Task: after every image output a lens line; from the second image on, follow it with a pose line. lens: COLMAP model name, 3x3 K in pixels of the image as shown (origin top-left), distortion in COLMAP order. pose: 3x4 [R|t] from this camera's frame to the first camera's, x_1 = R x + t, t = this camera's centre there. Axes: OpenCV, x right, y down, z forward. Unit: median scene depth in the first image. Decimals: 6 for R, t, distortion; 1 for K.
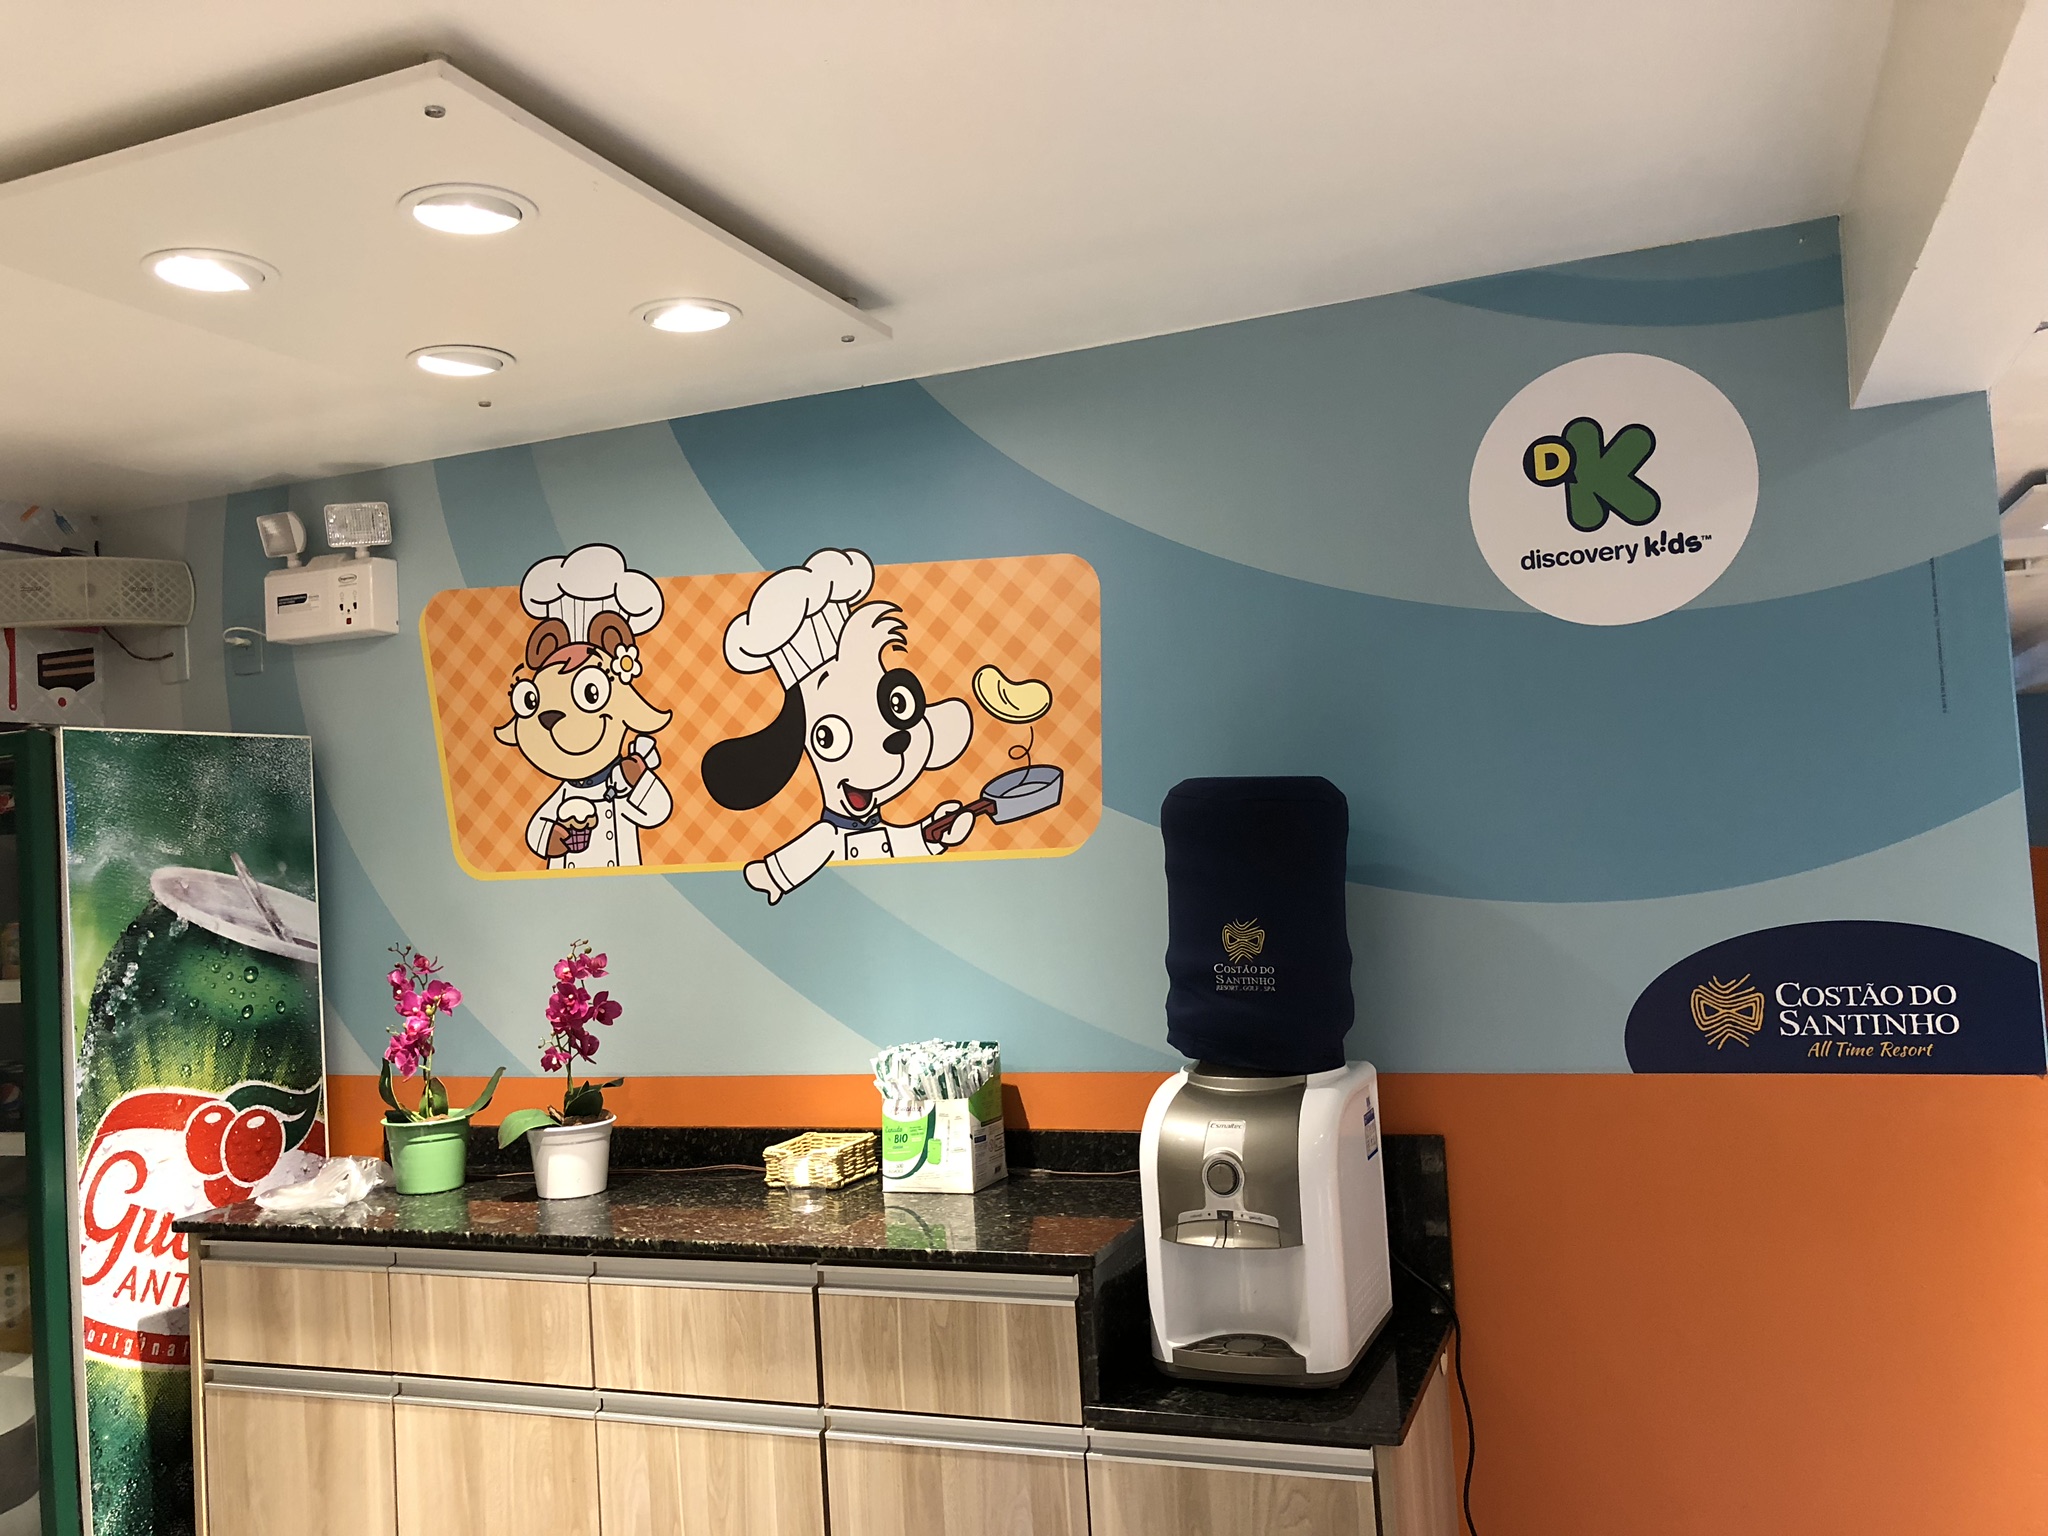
lens RADIAL K [[1676.5, 0, 1024.0], [0, 1676.5, 768.0], [0, 0, 1]] dist [0.082100, -0.100528]
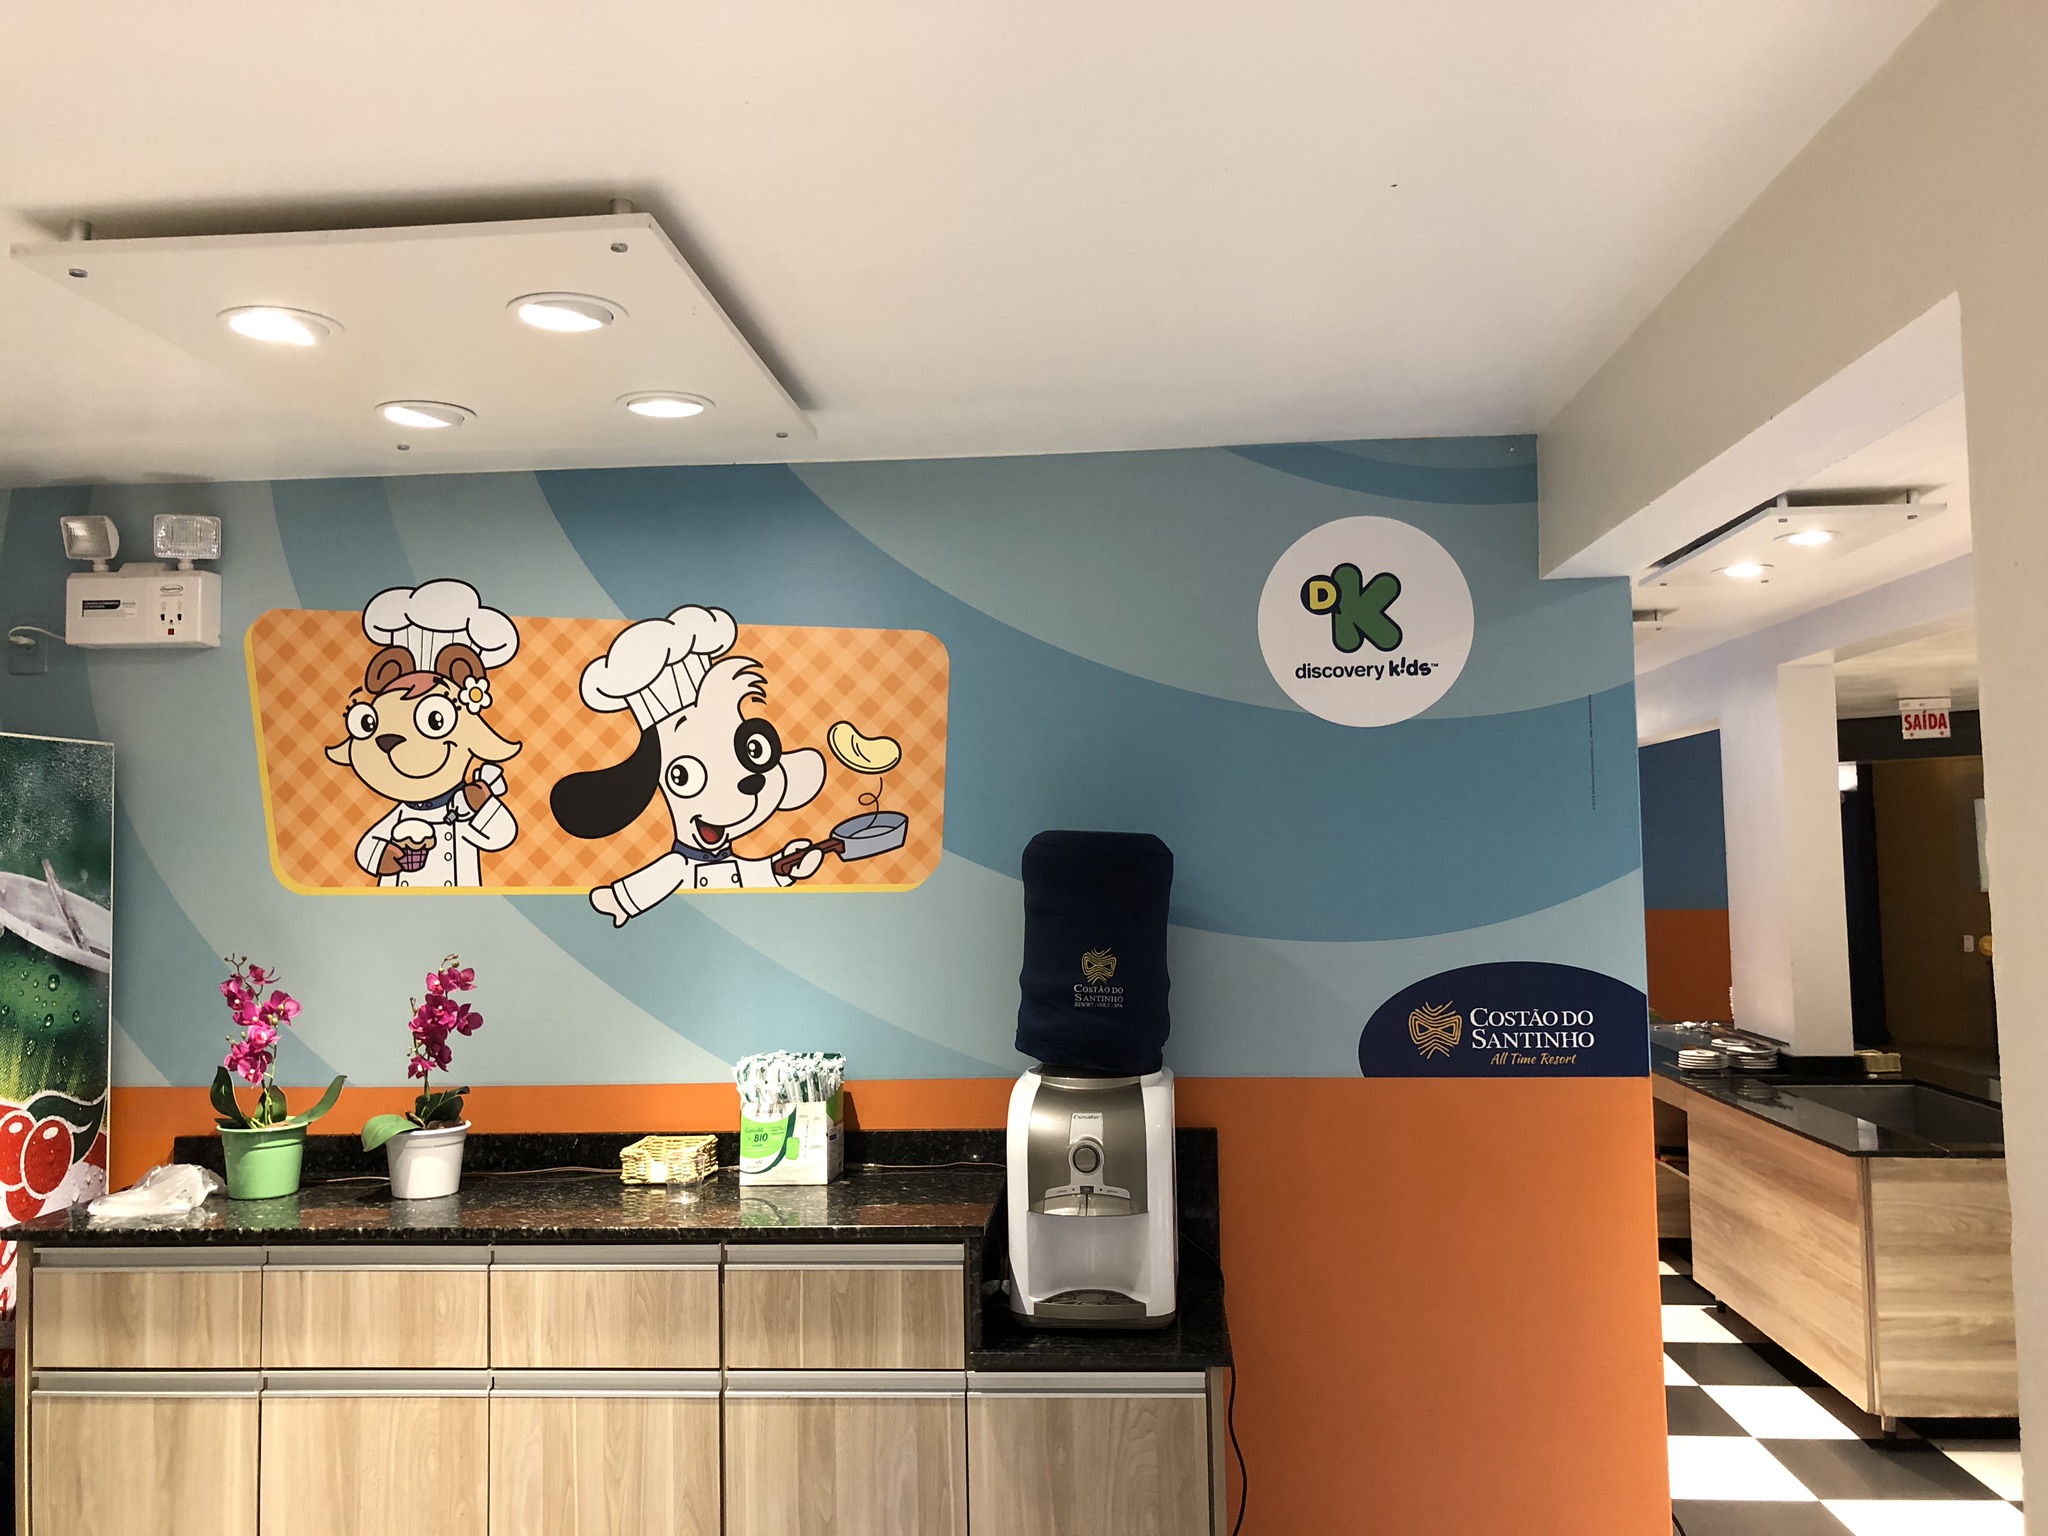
lens RADIAL K [[1696.7, 0, 1024.0], [0, 1696.7, 768.0], [0, 0, 1]] dist [0.081716, -0.098275]
pose [[0.953395, 0.058188, 0.296062, -0.242340], [-0.050460, 0.998158, -0.033684, 0.002861], [-0.297477, 0.017175, 0.954575, -0.135074]]
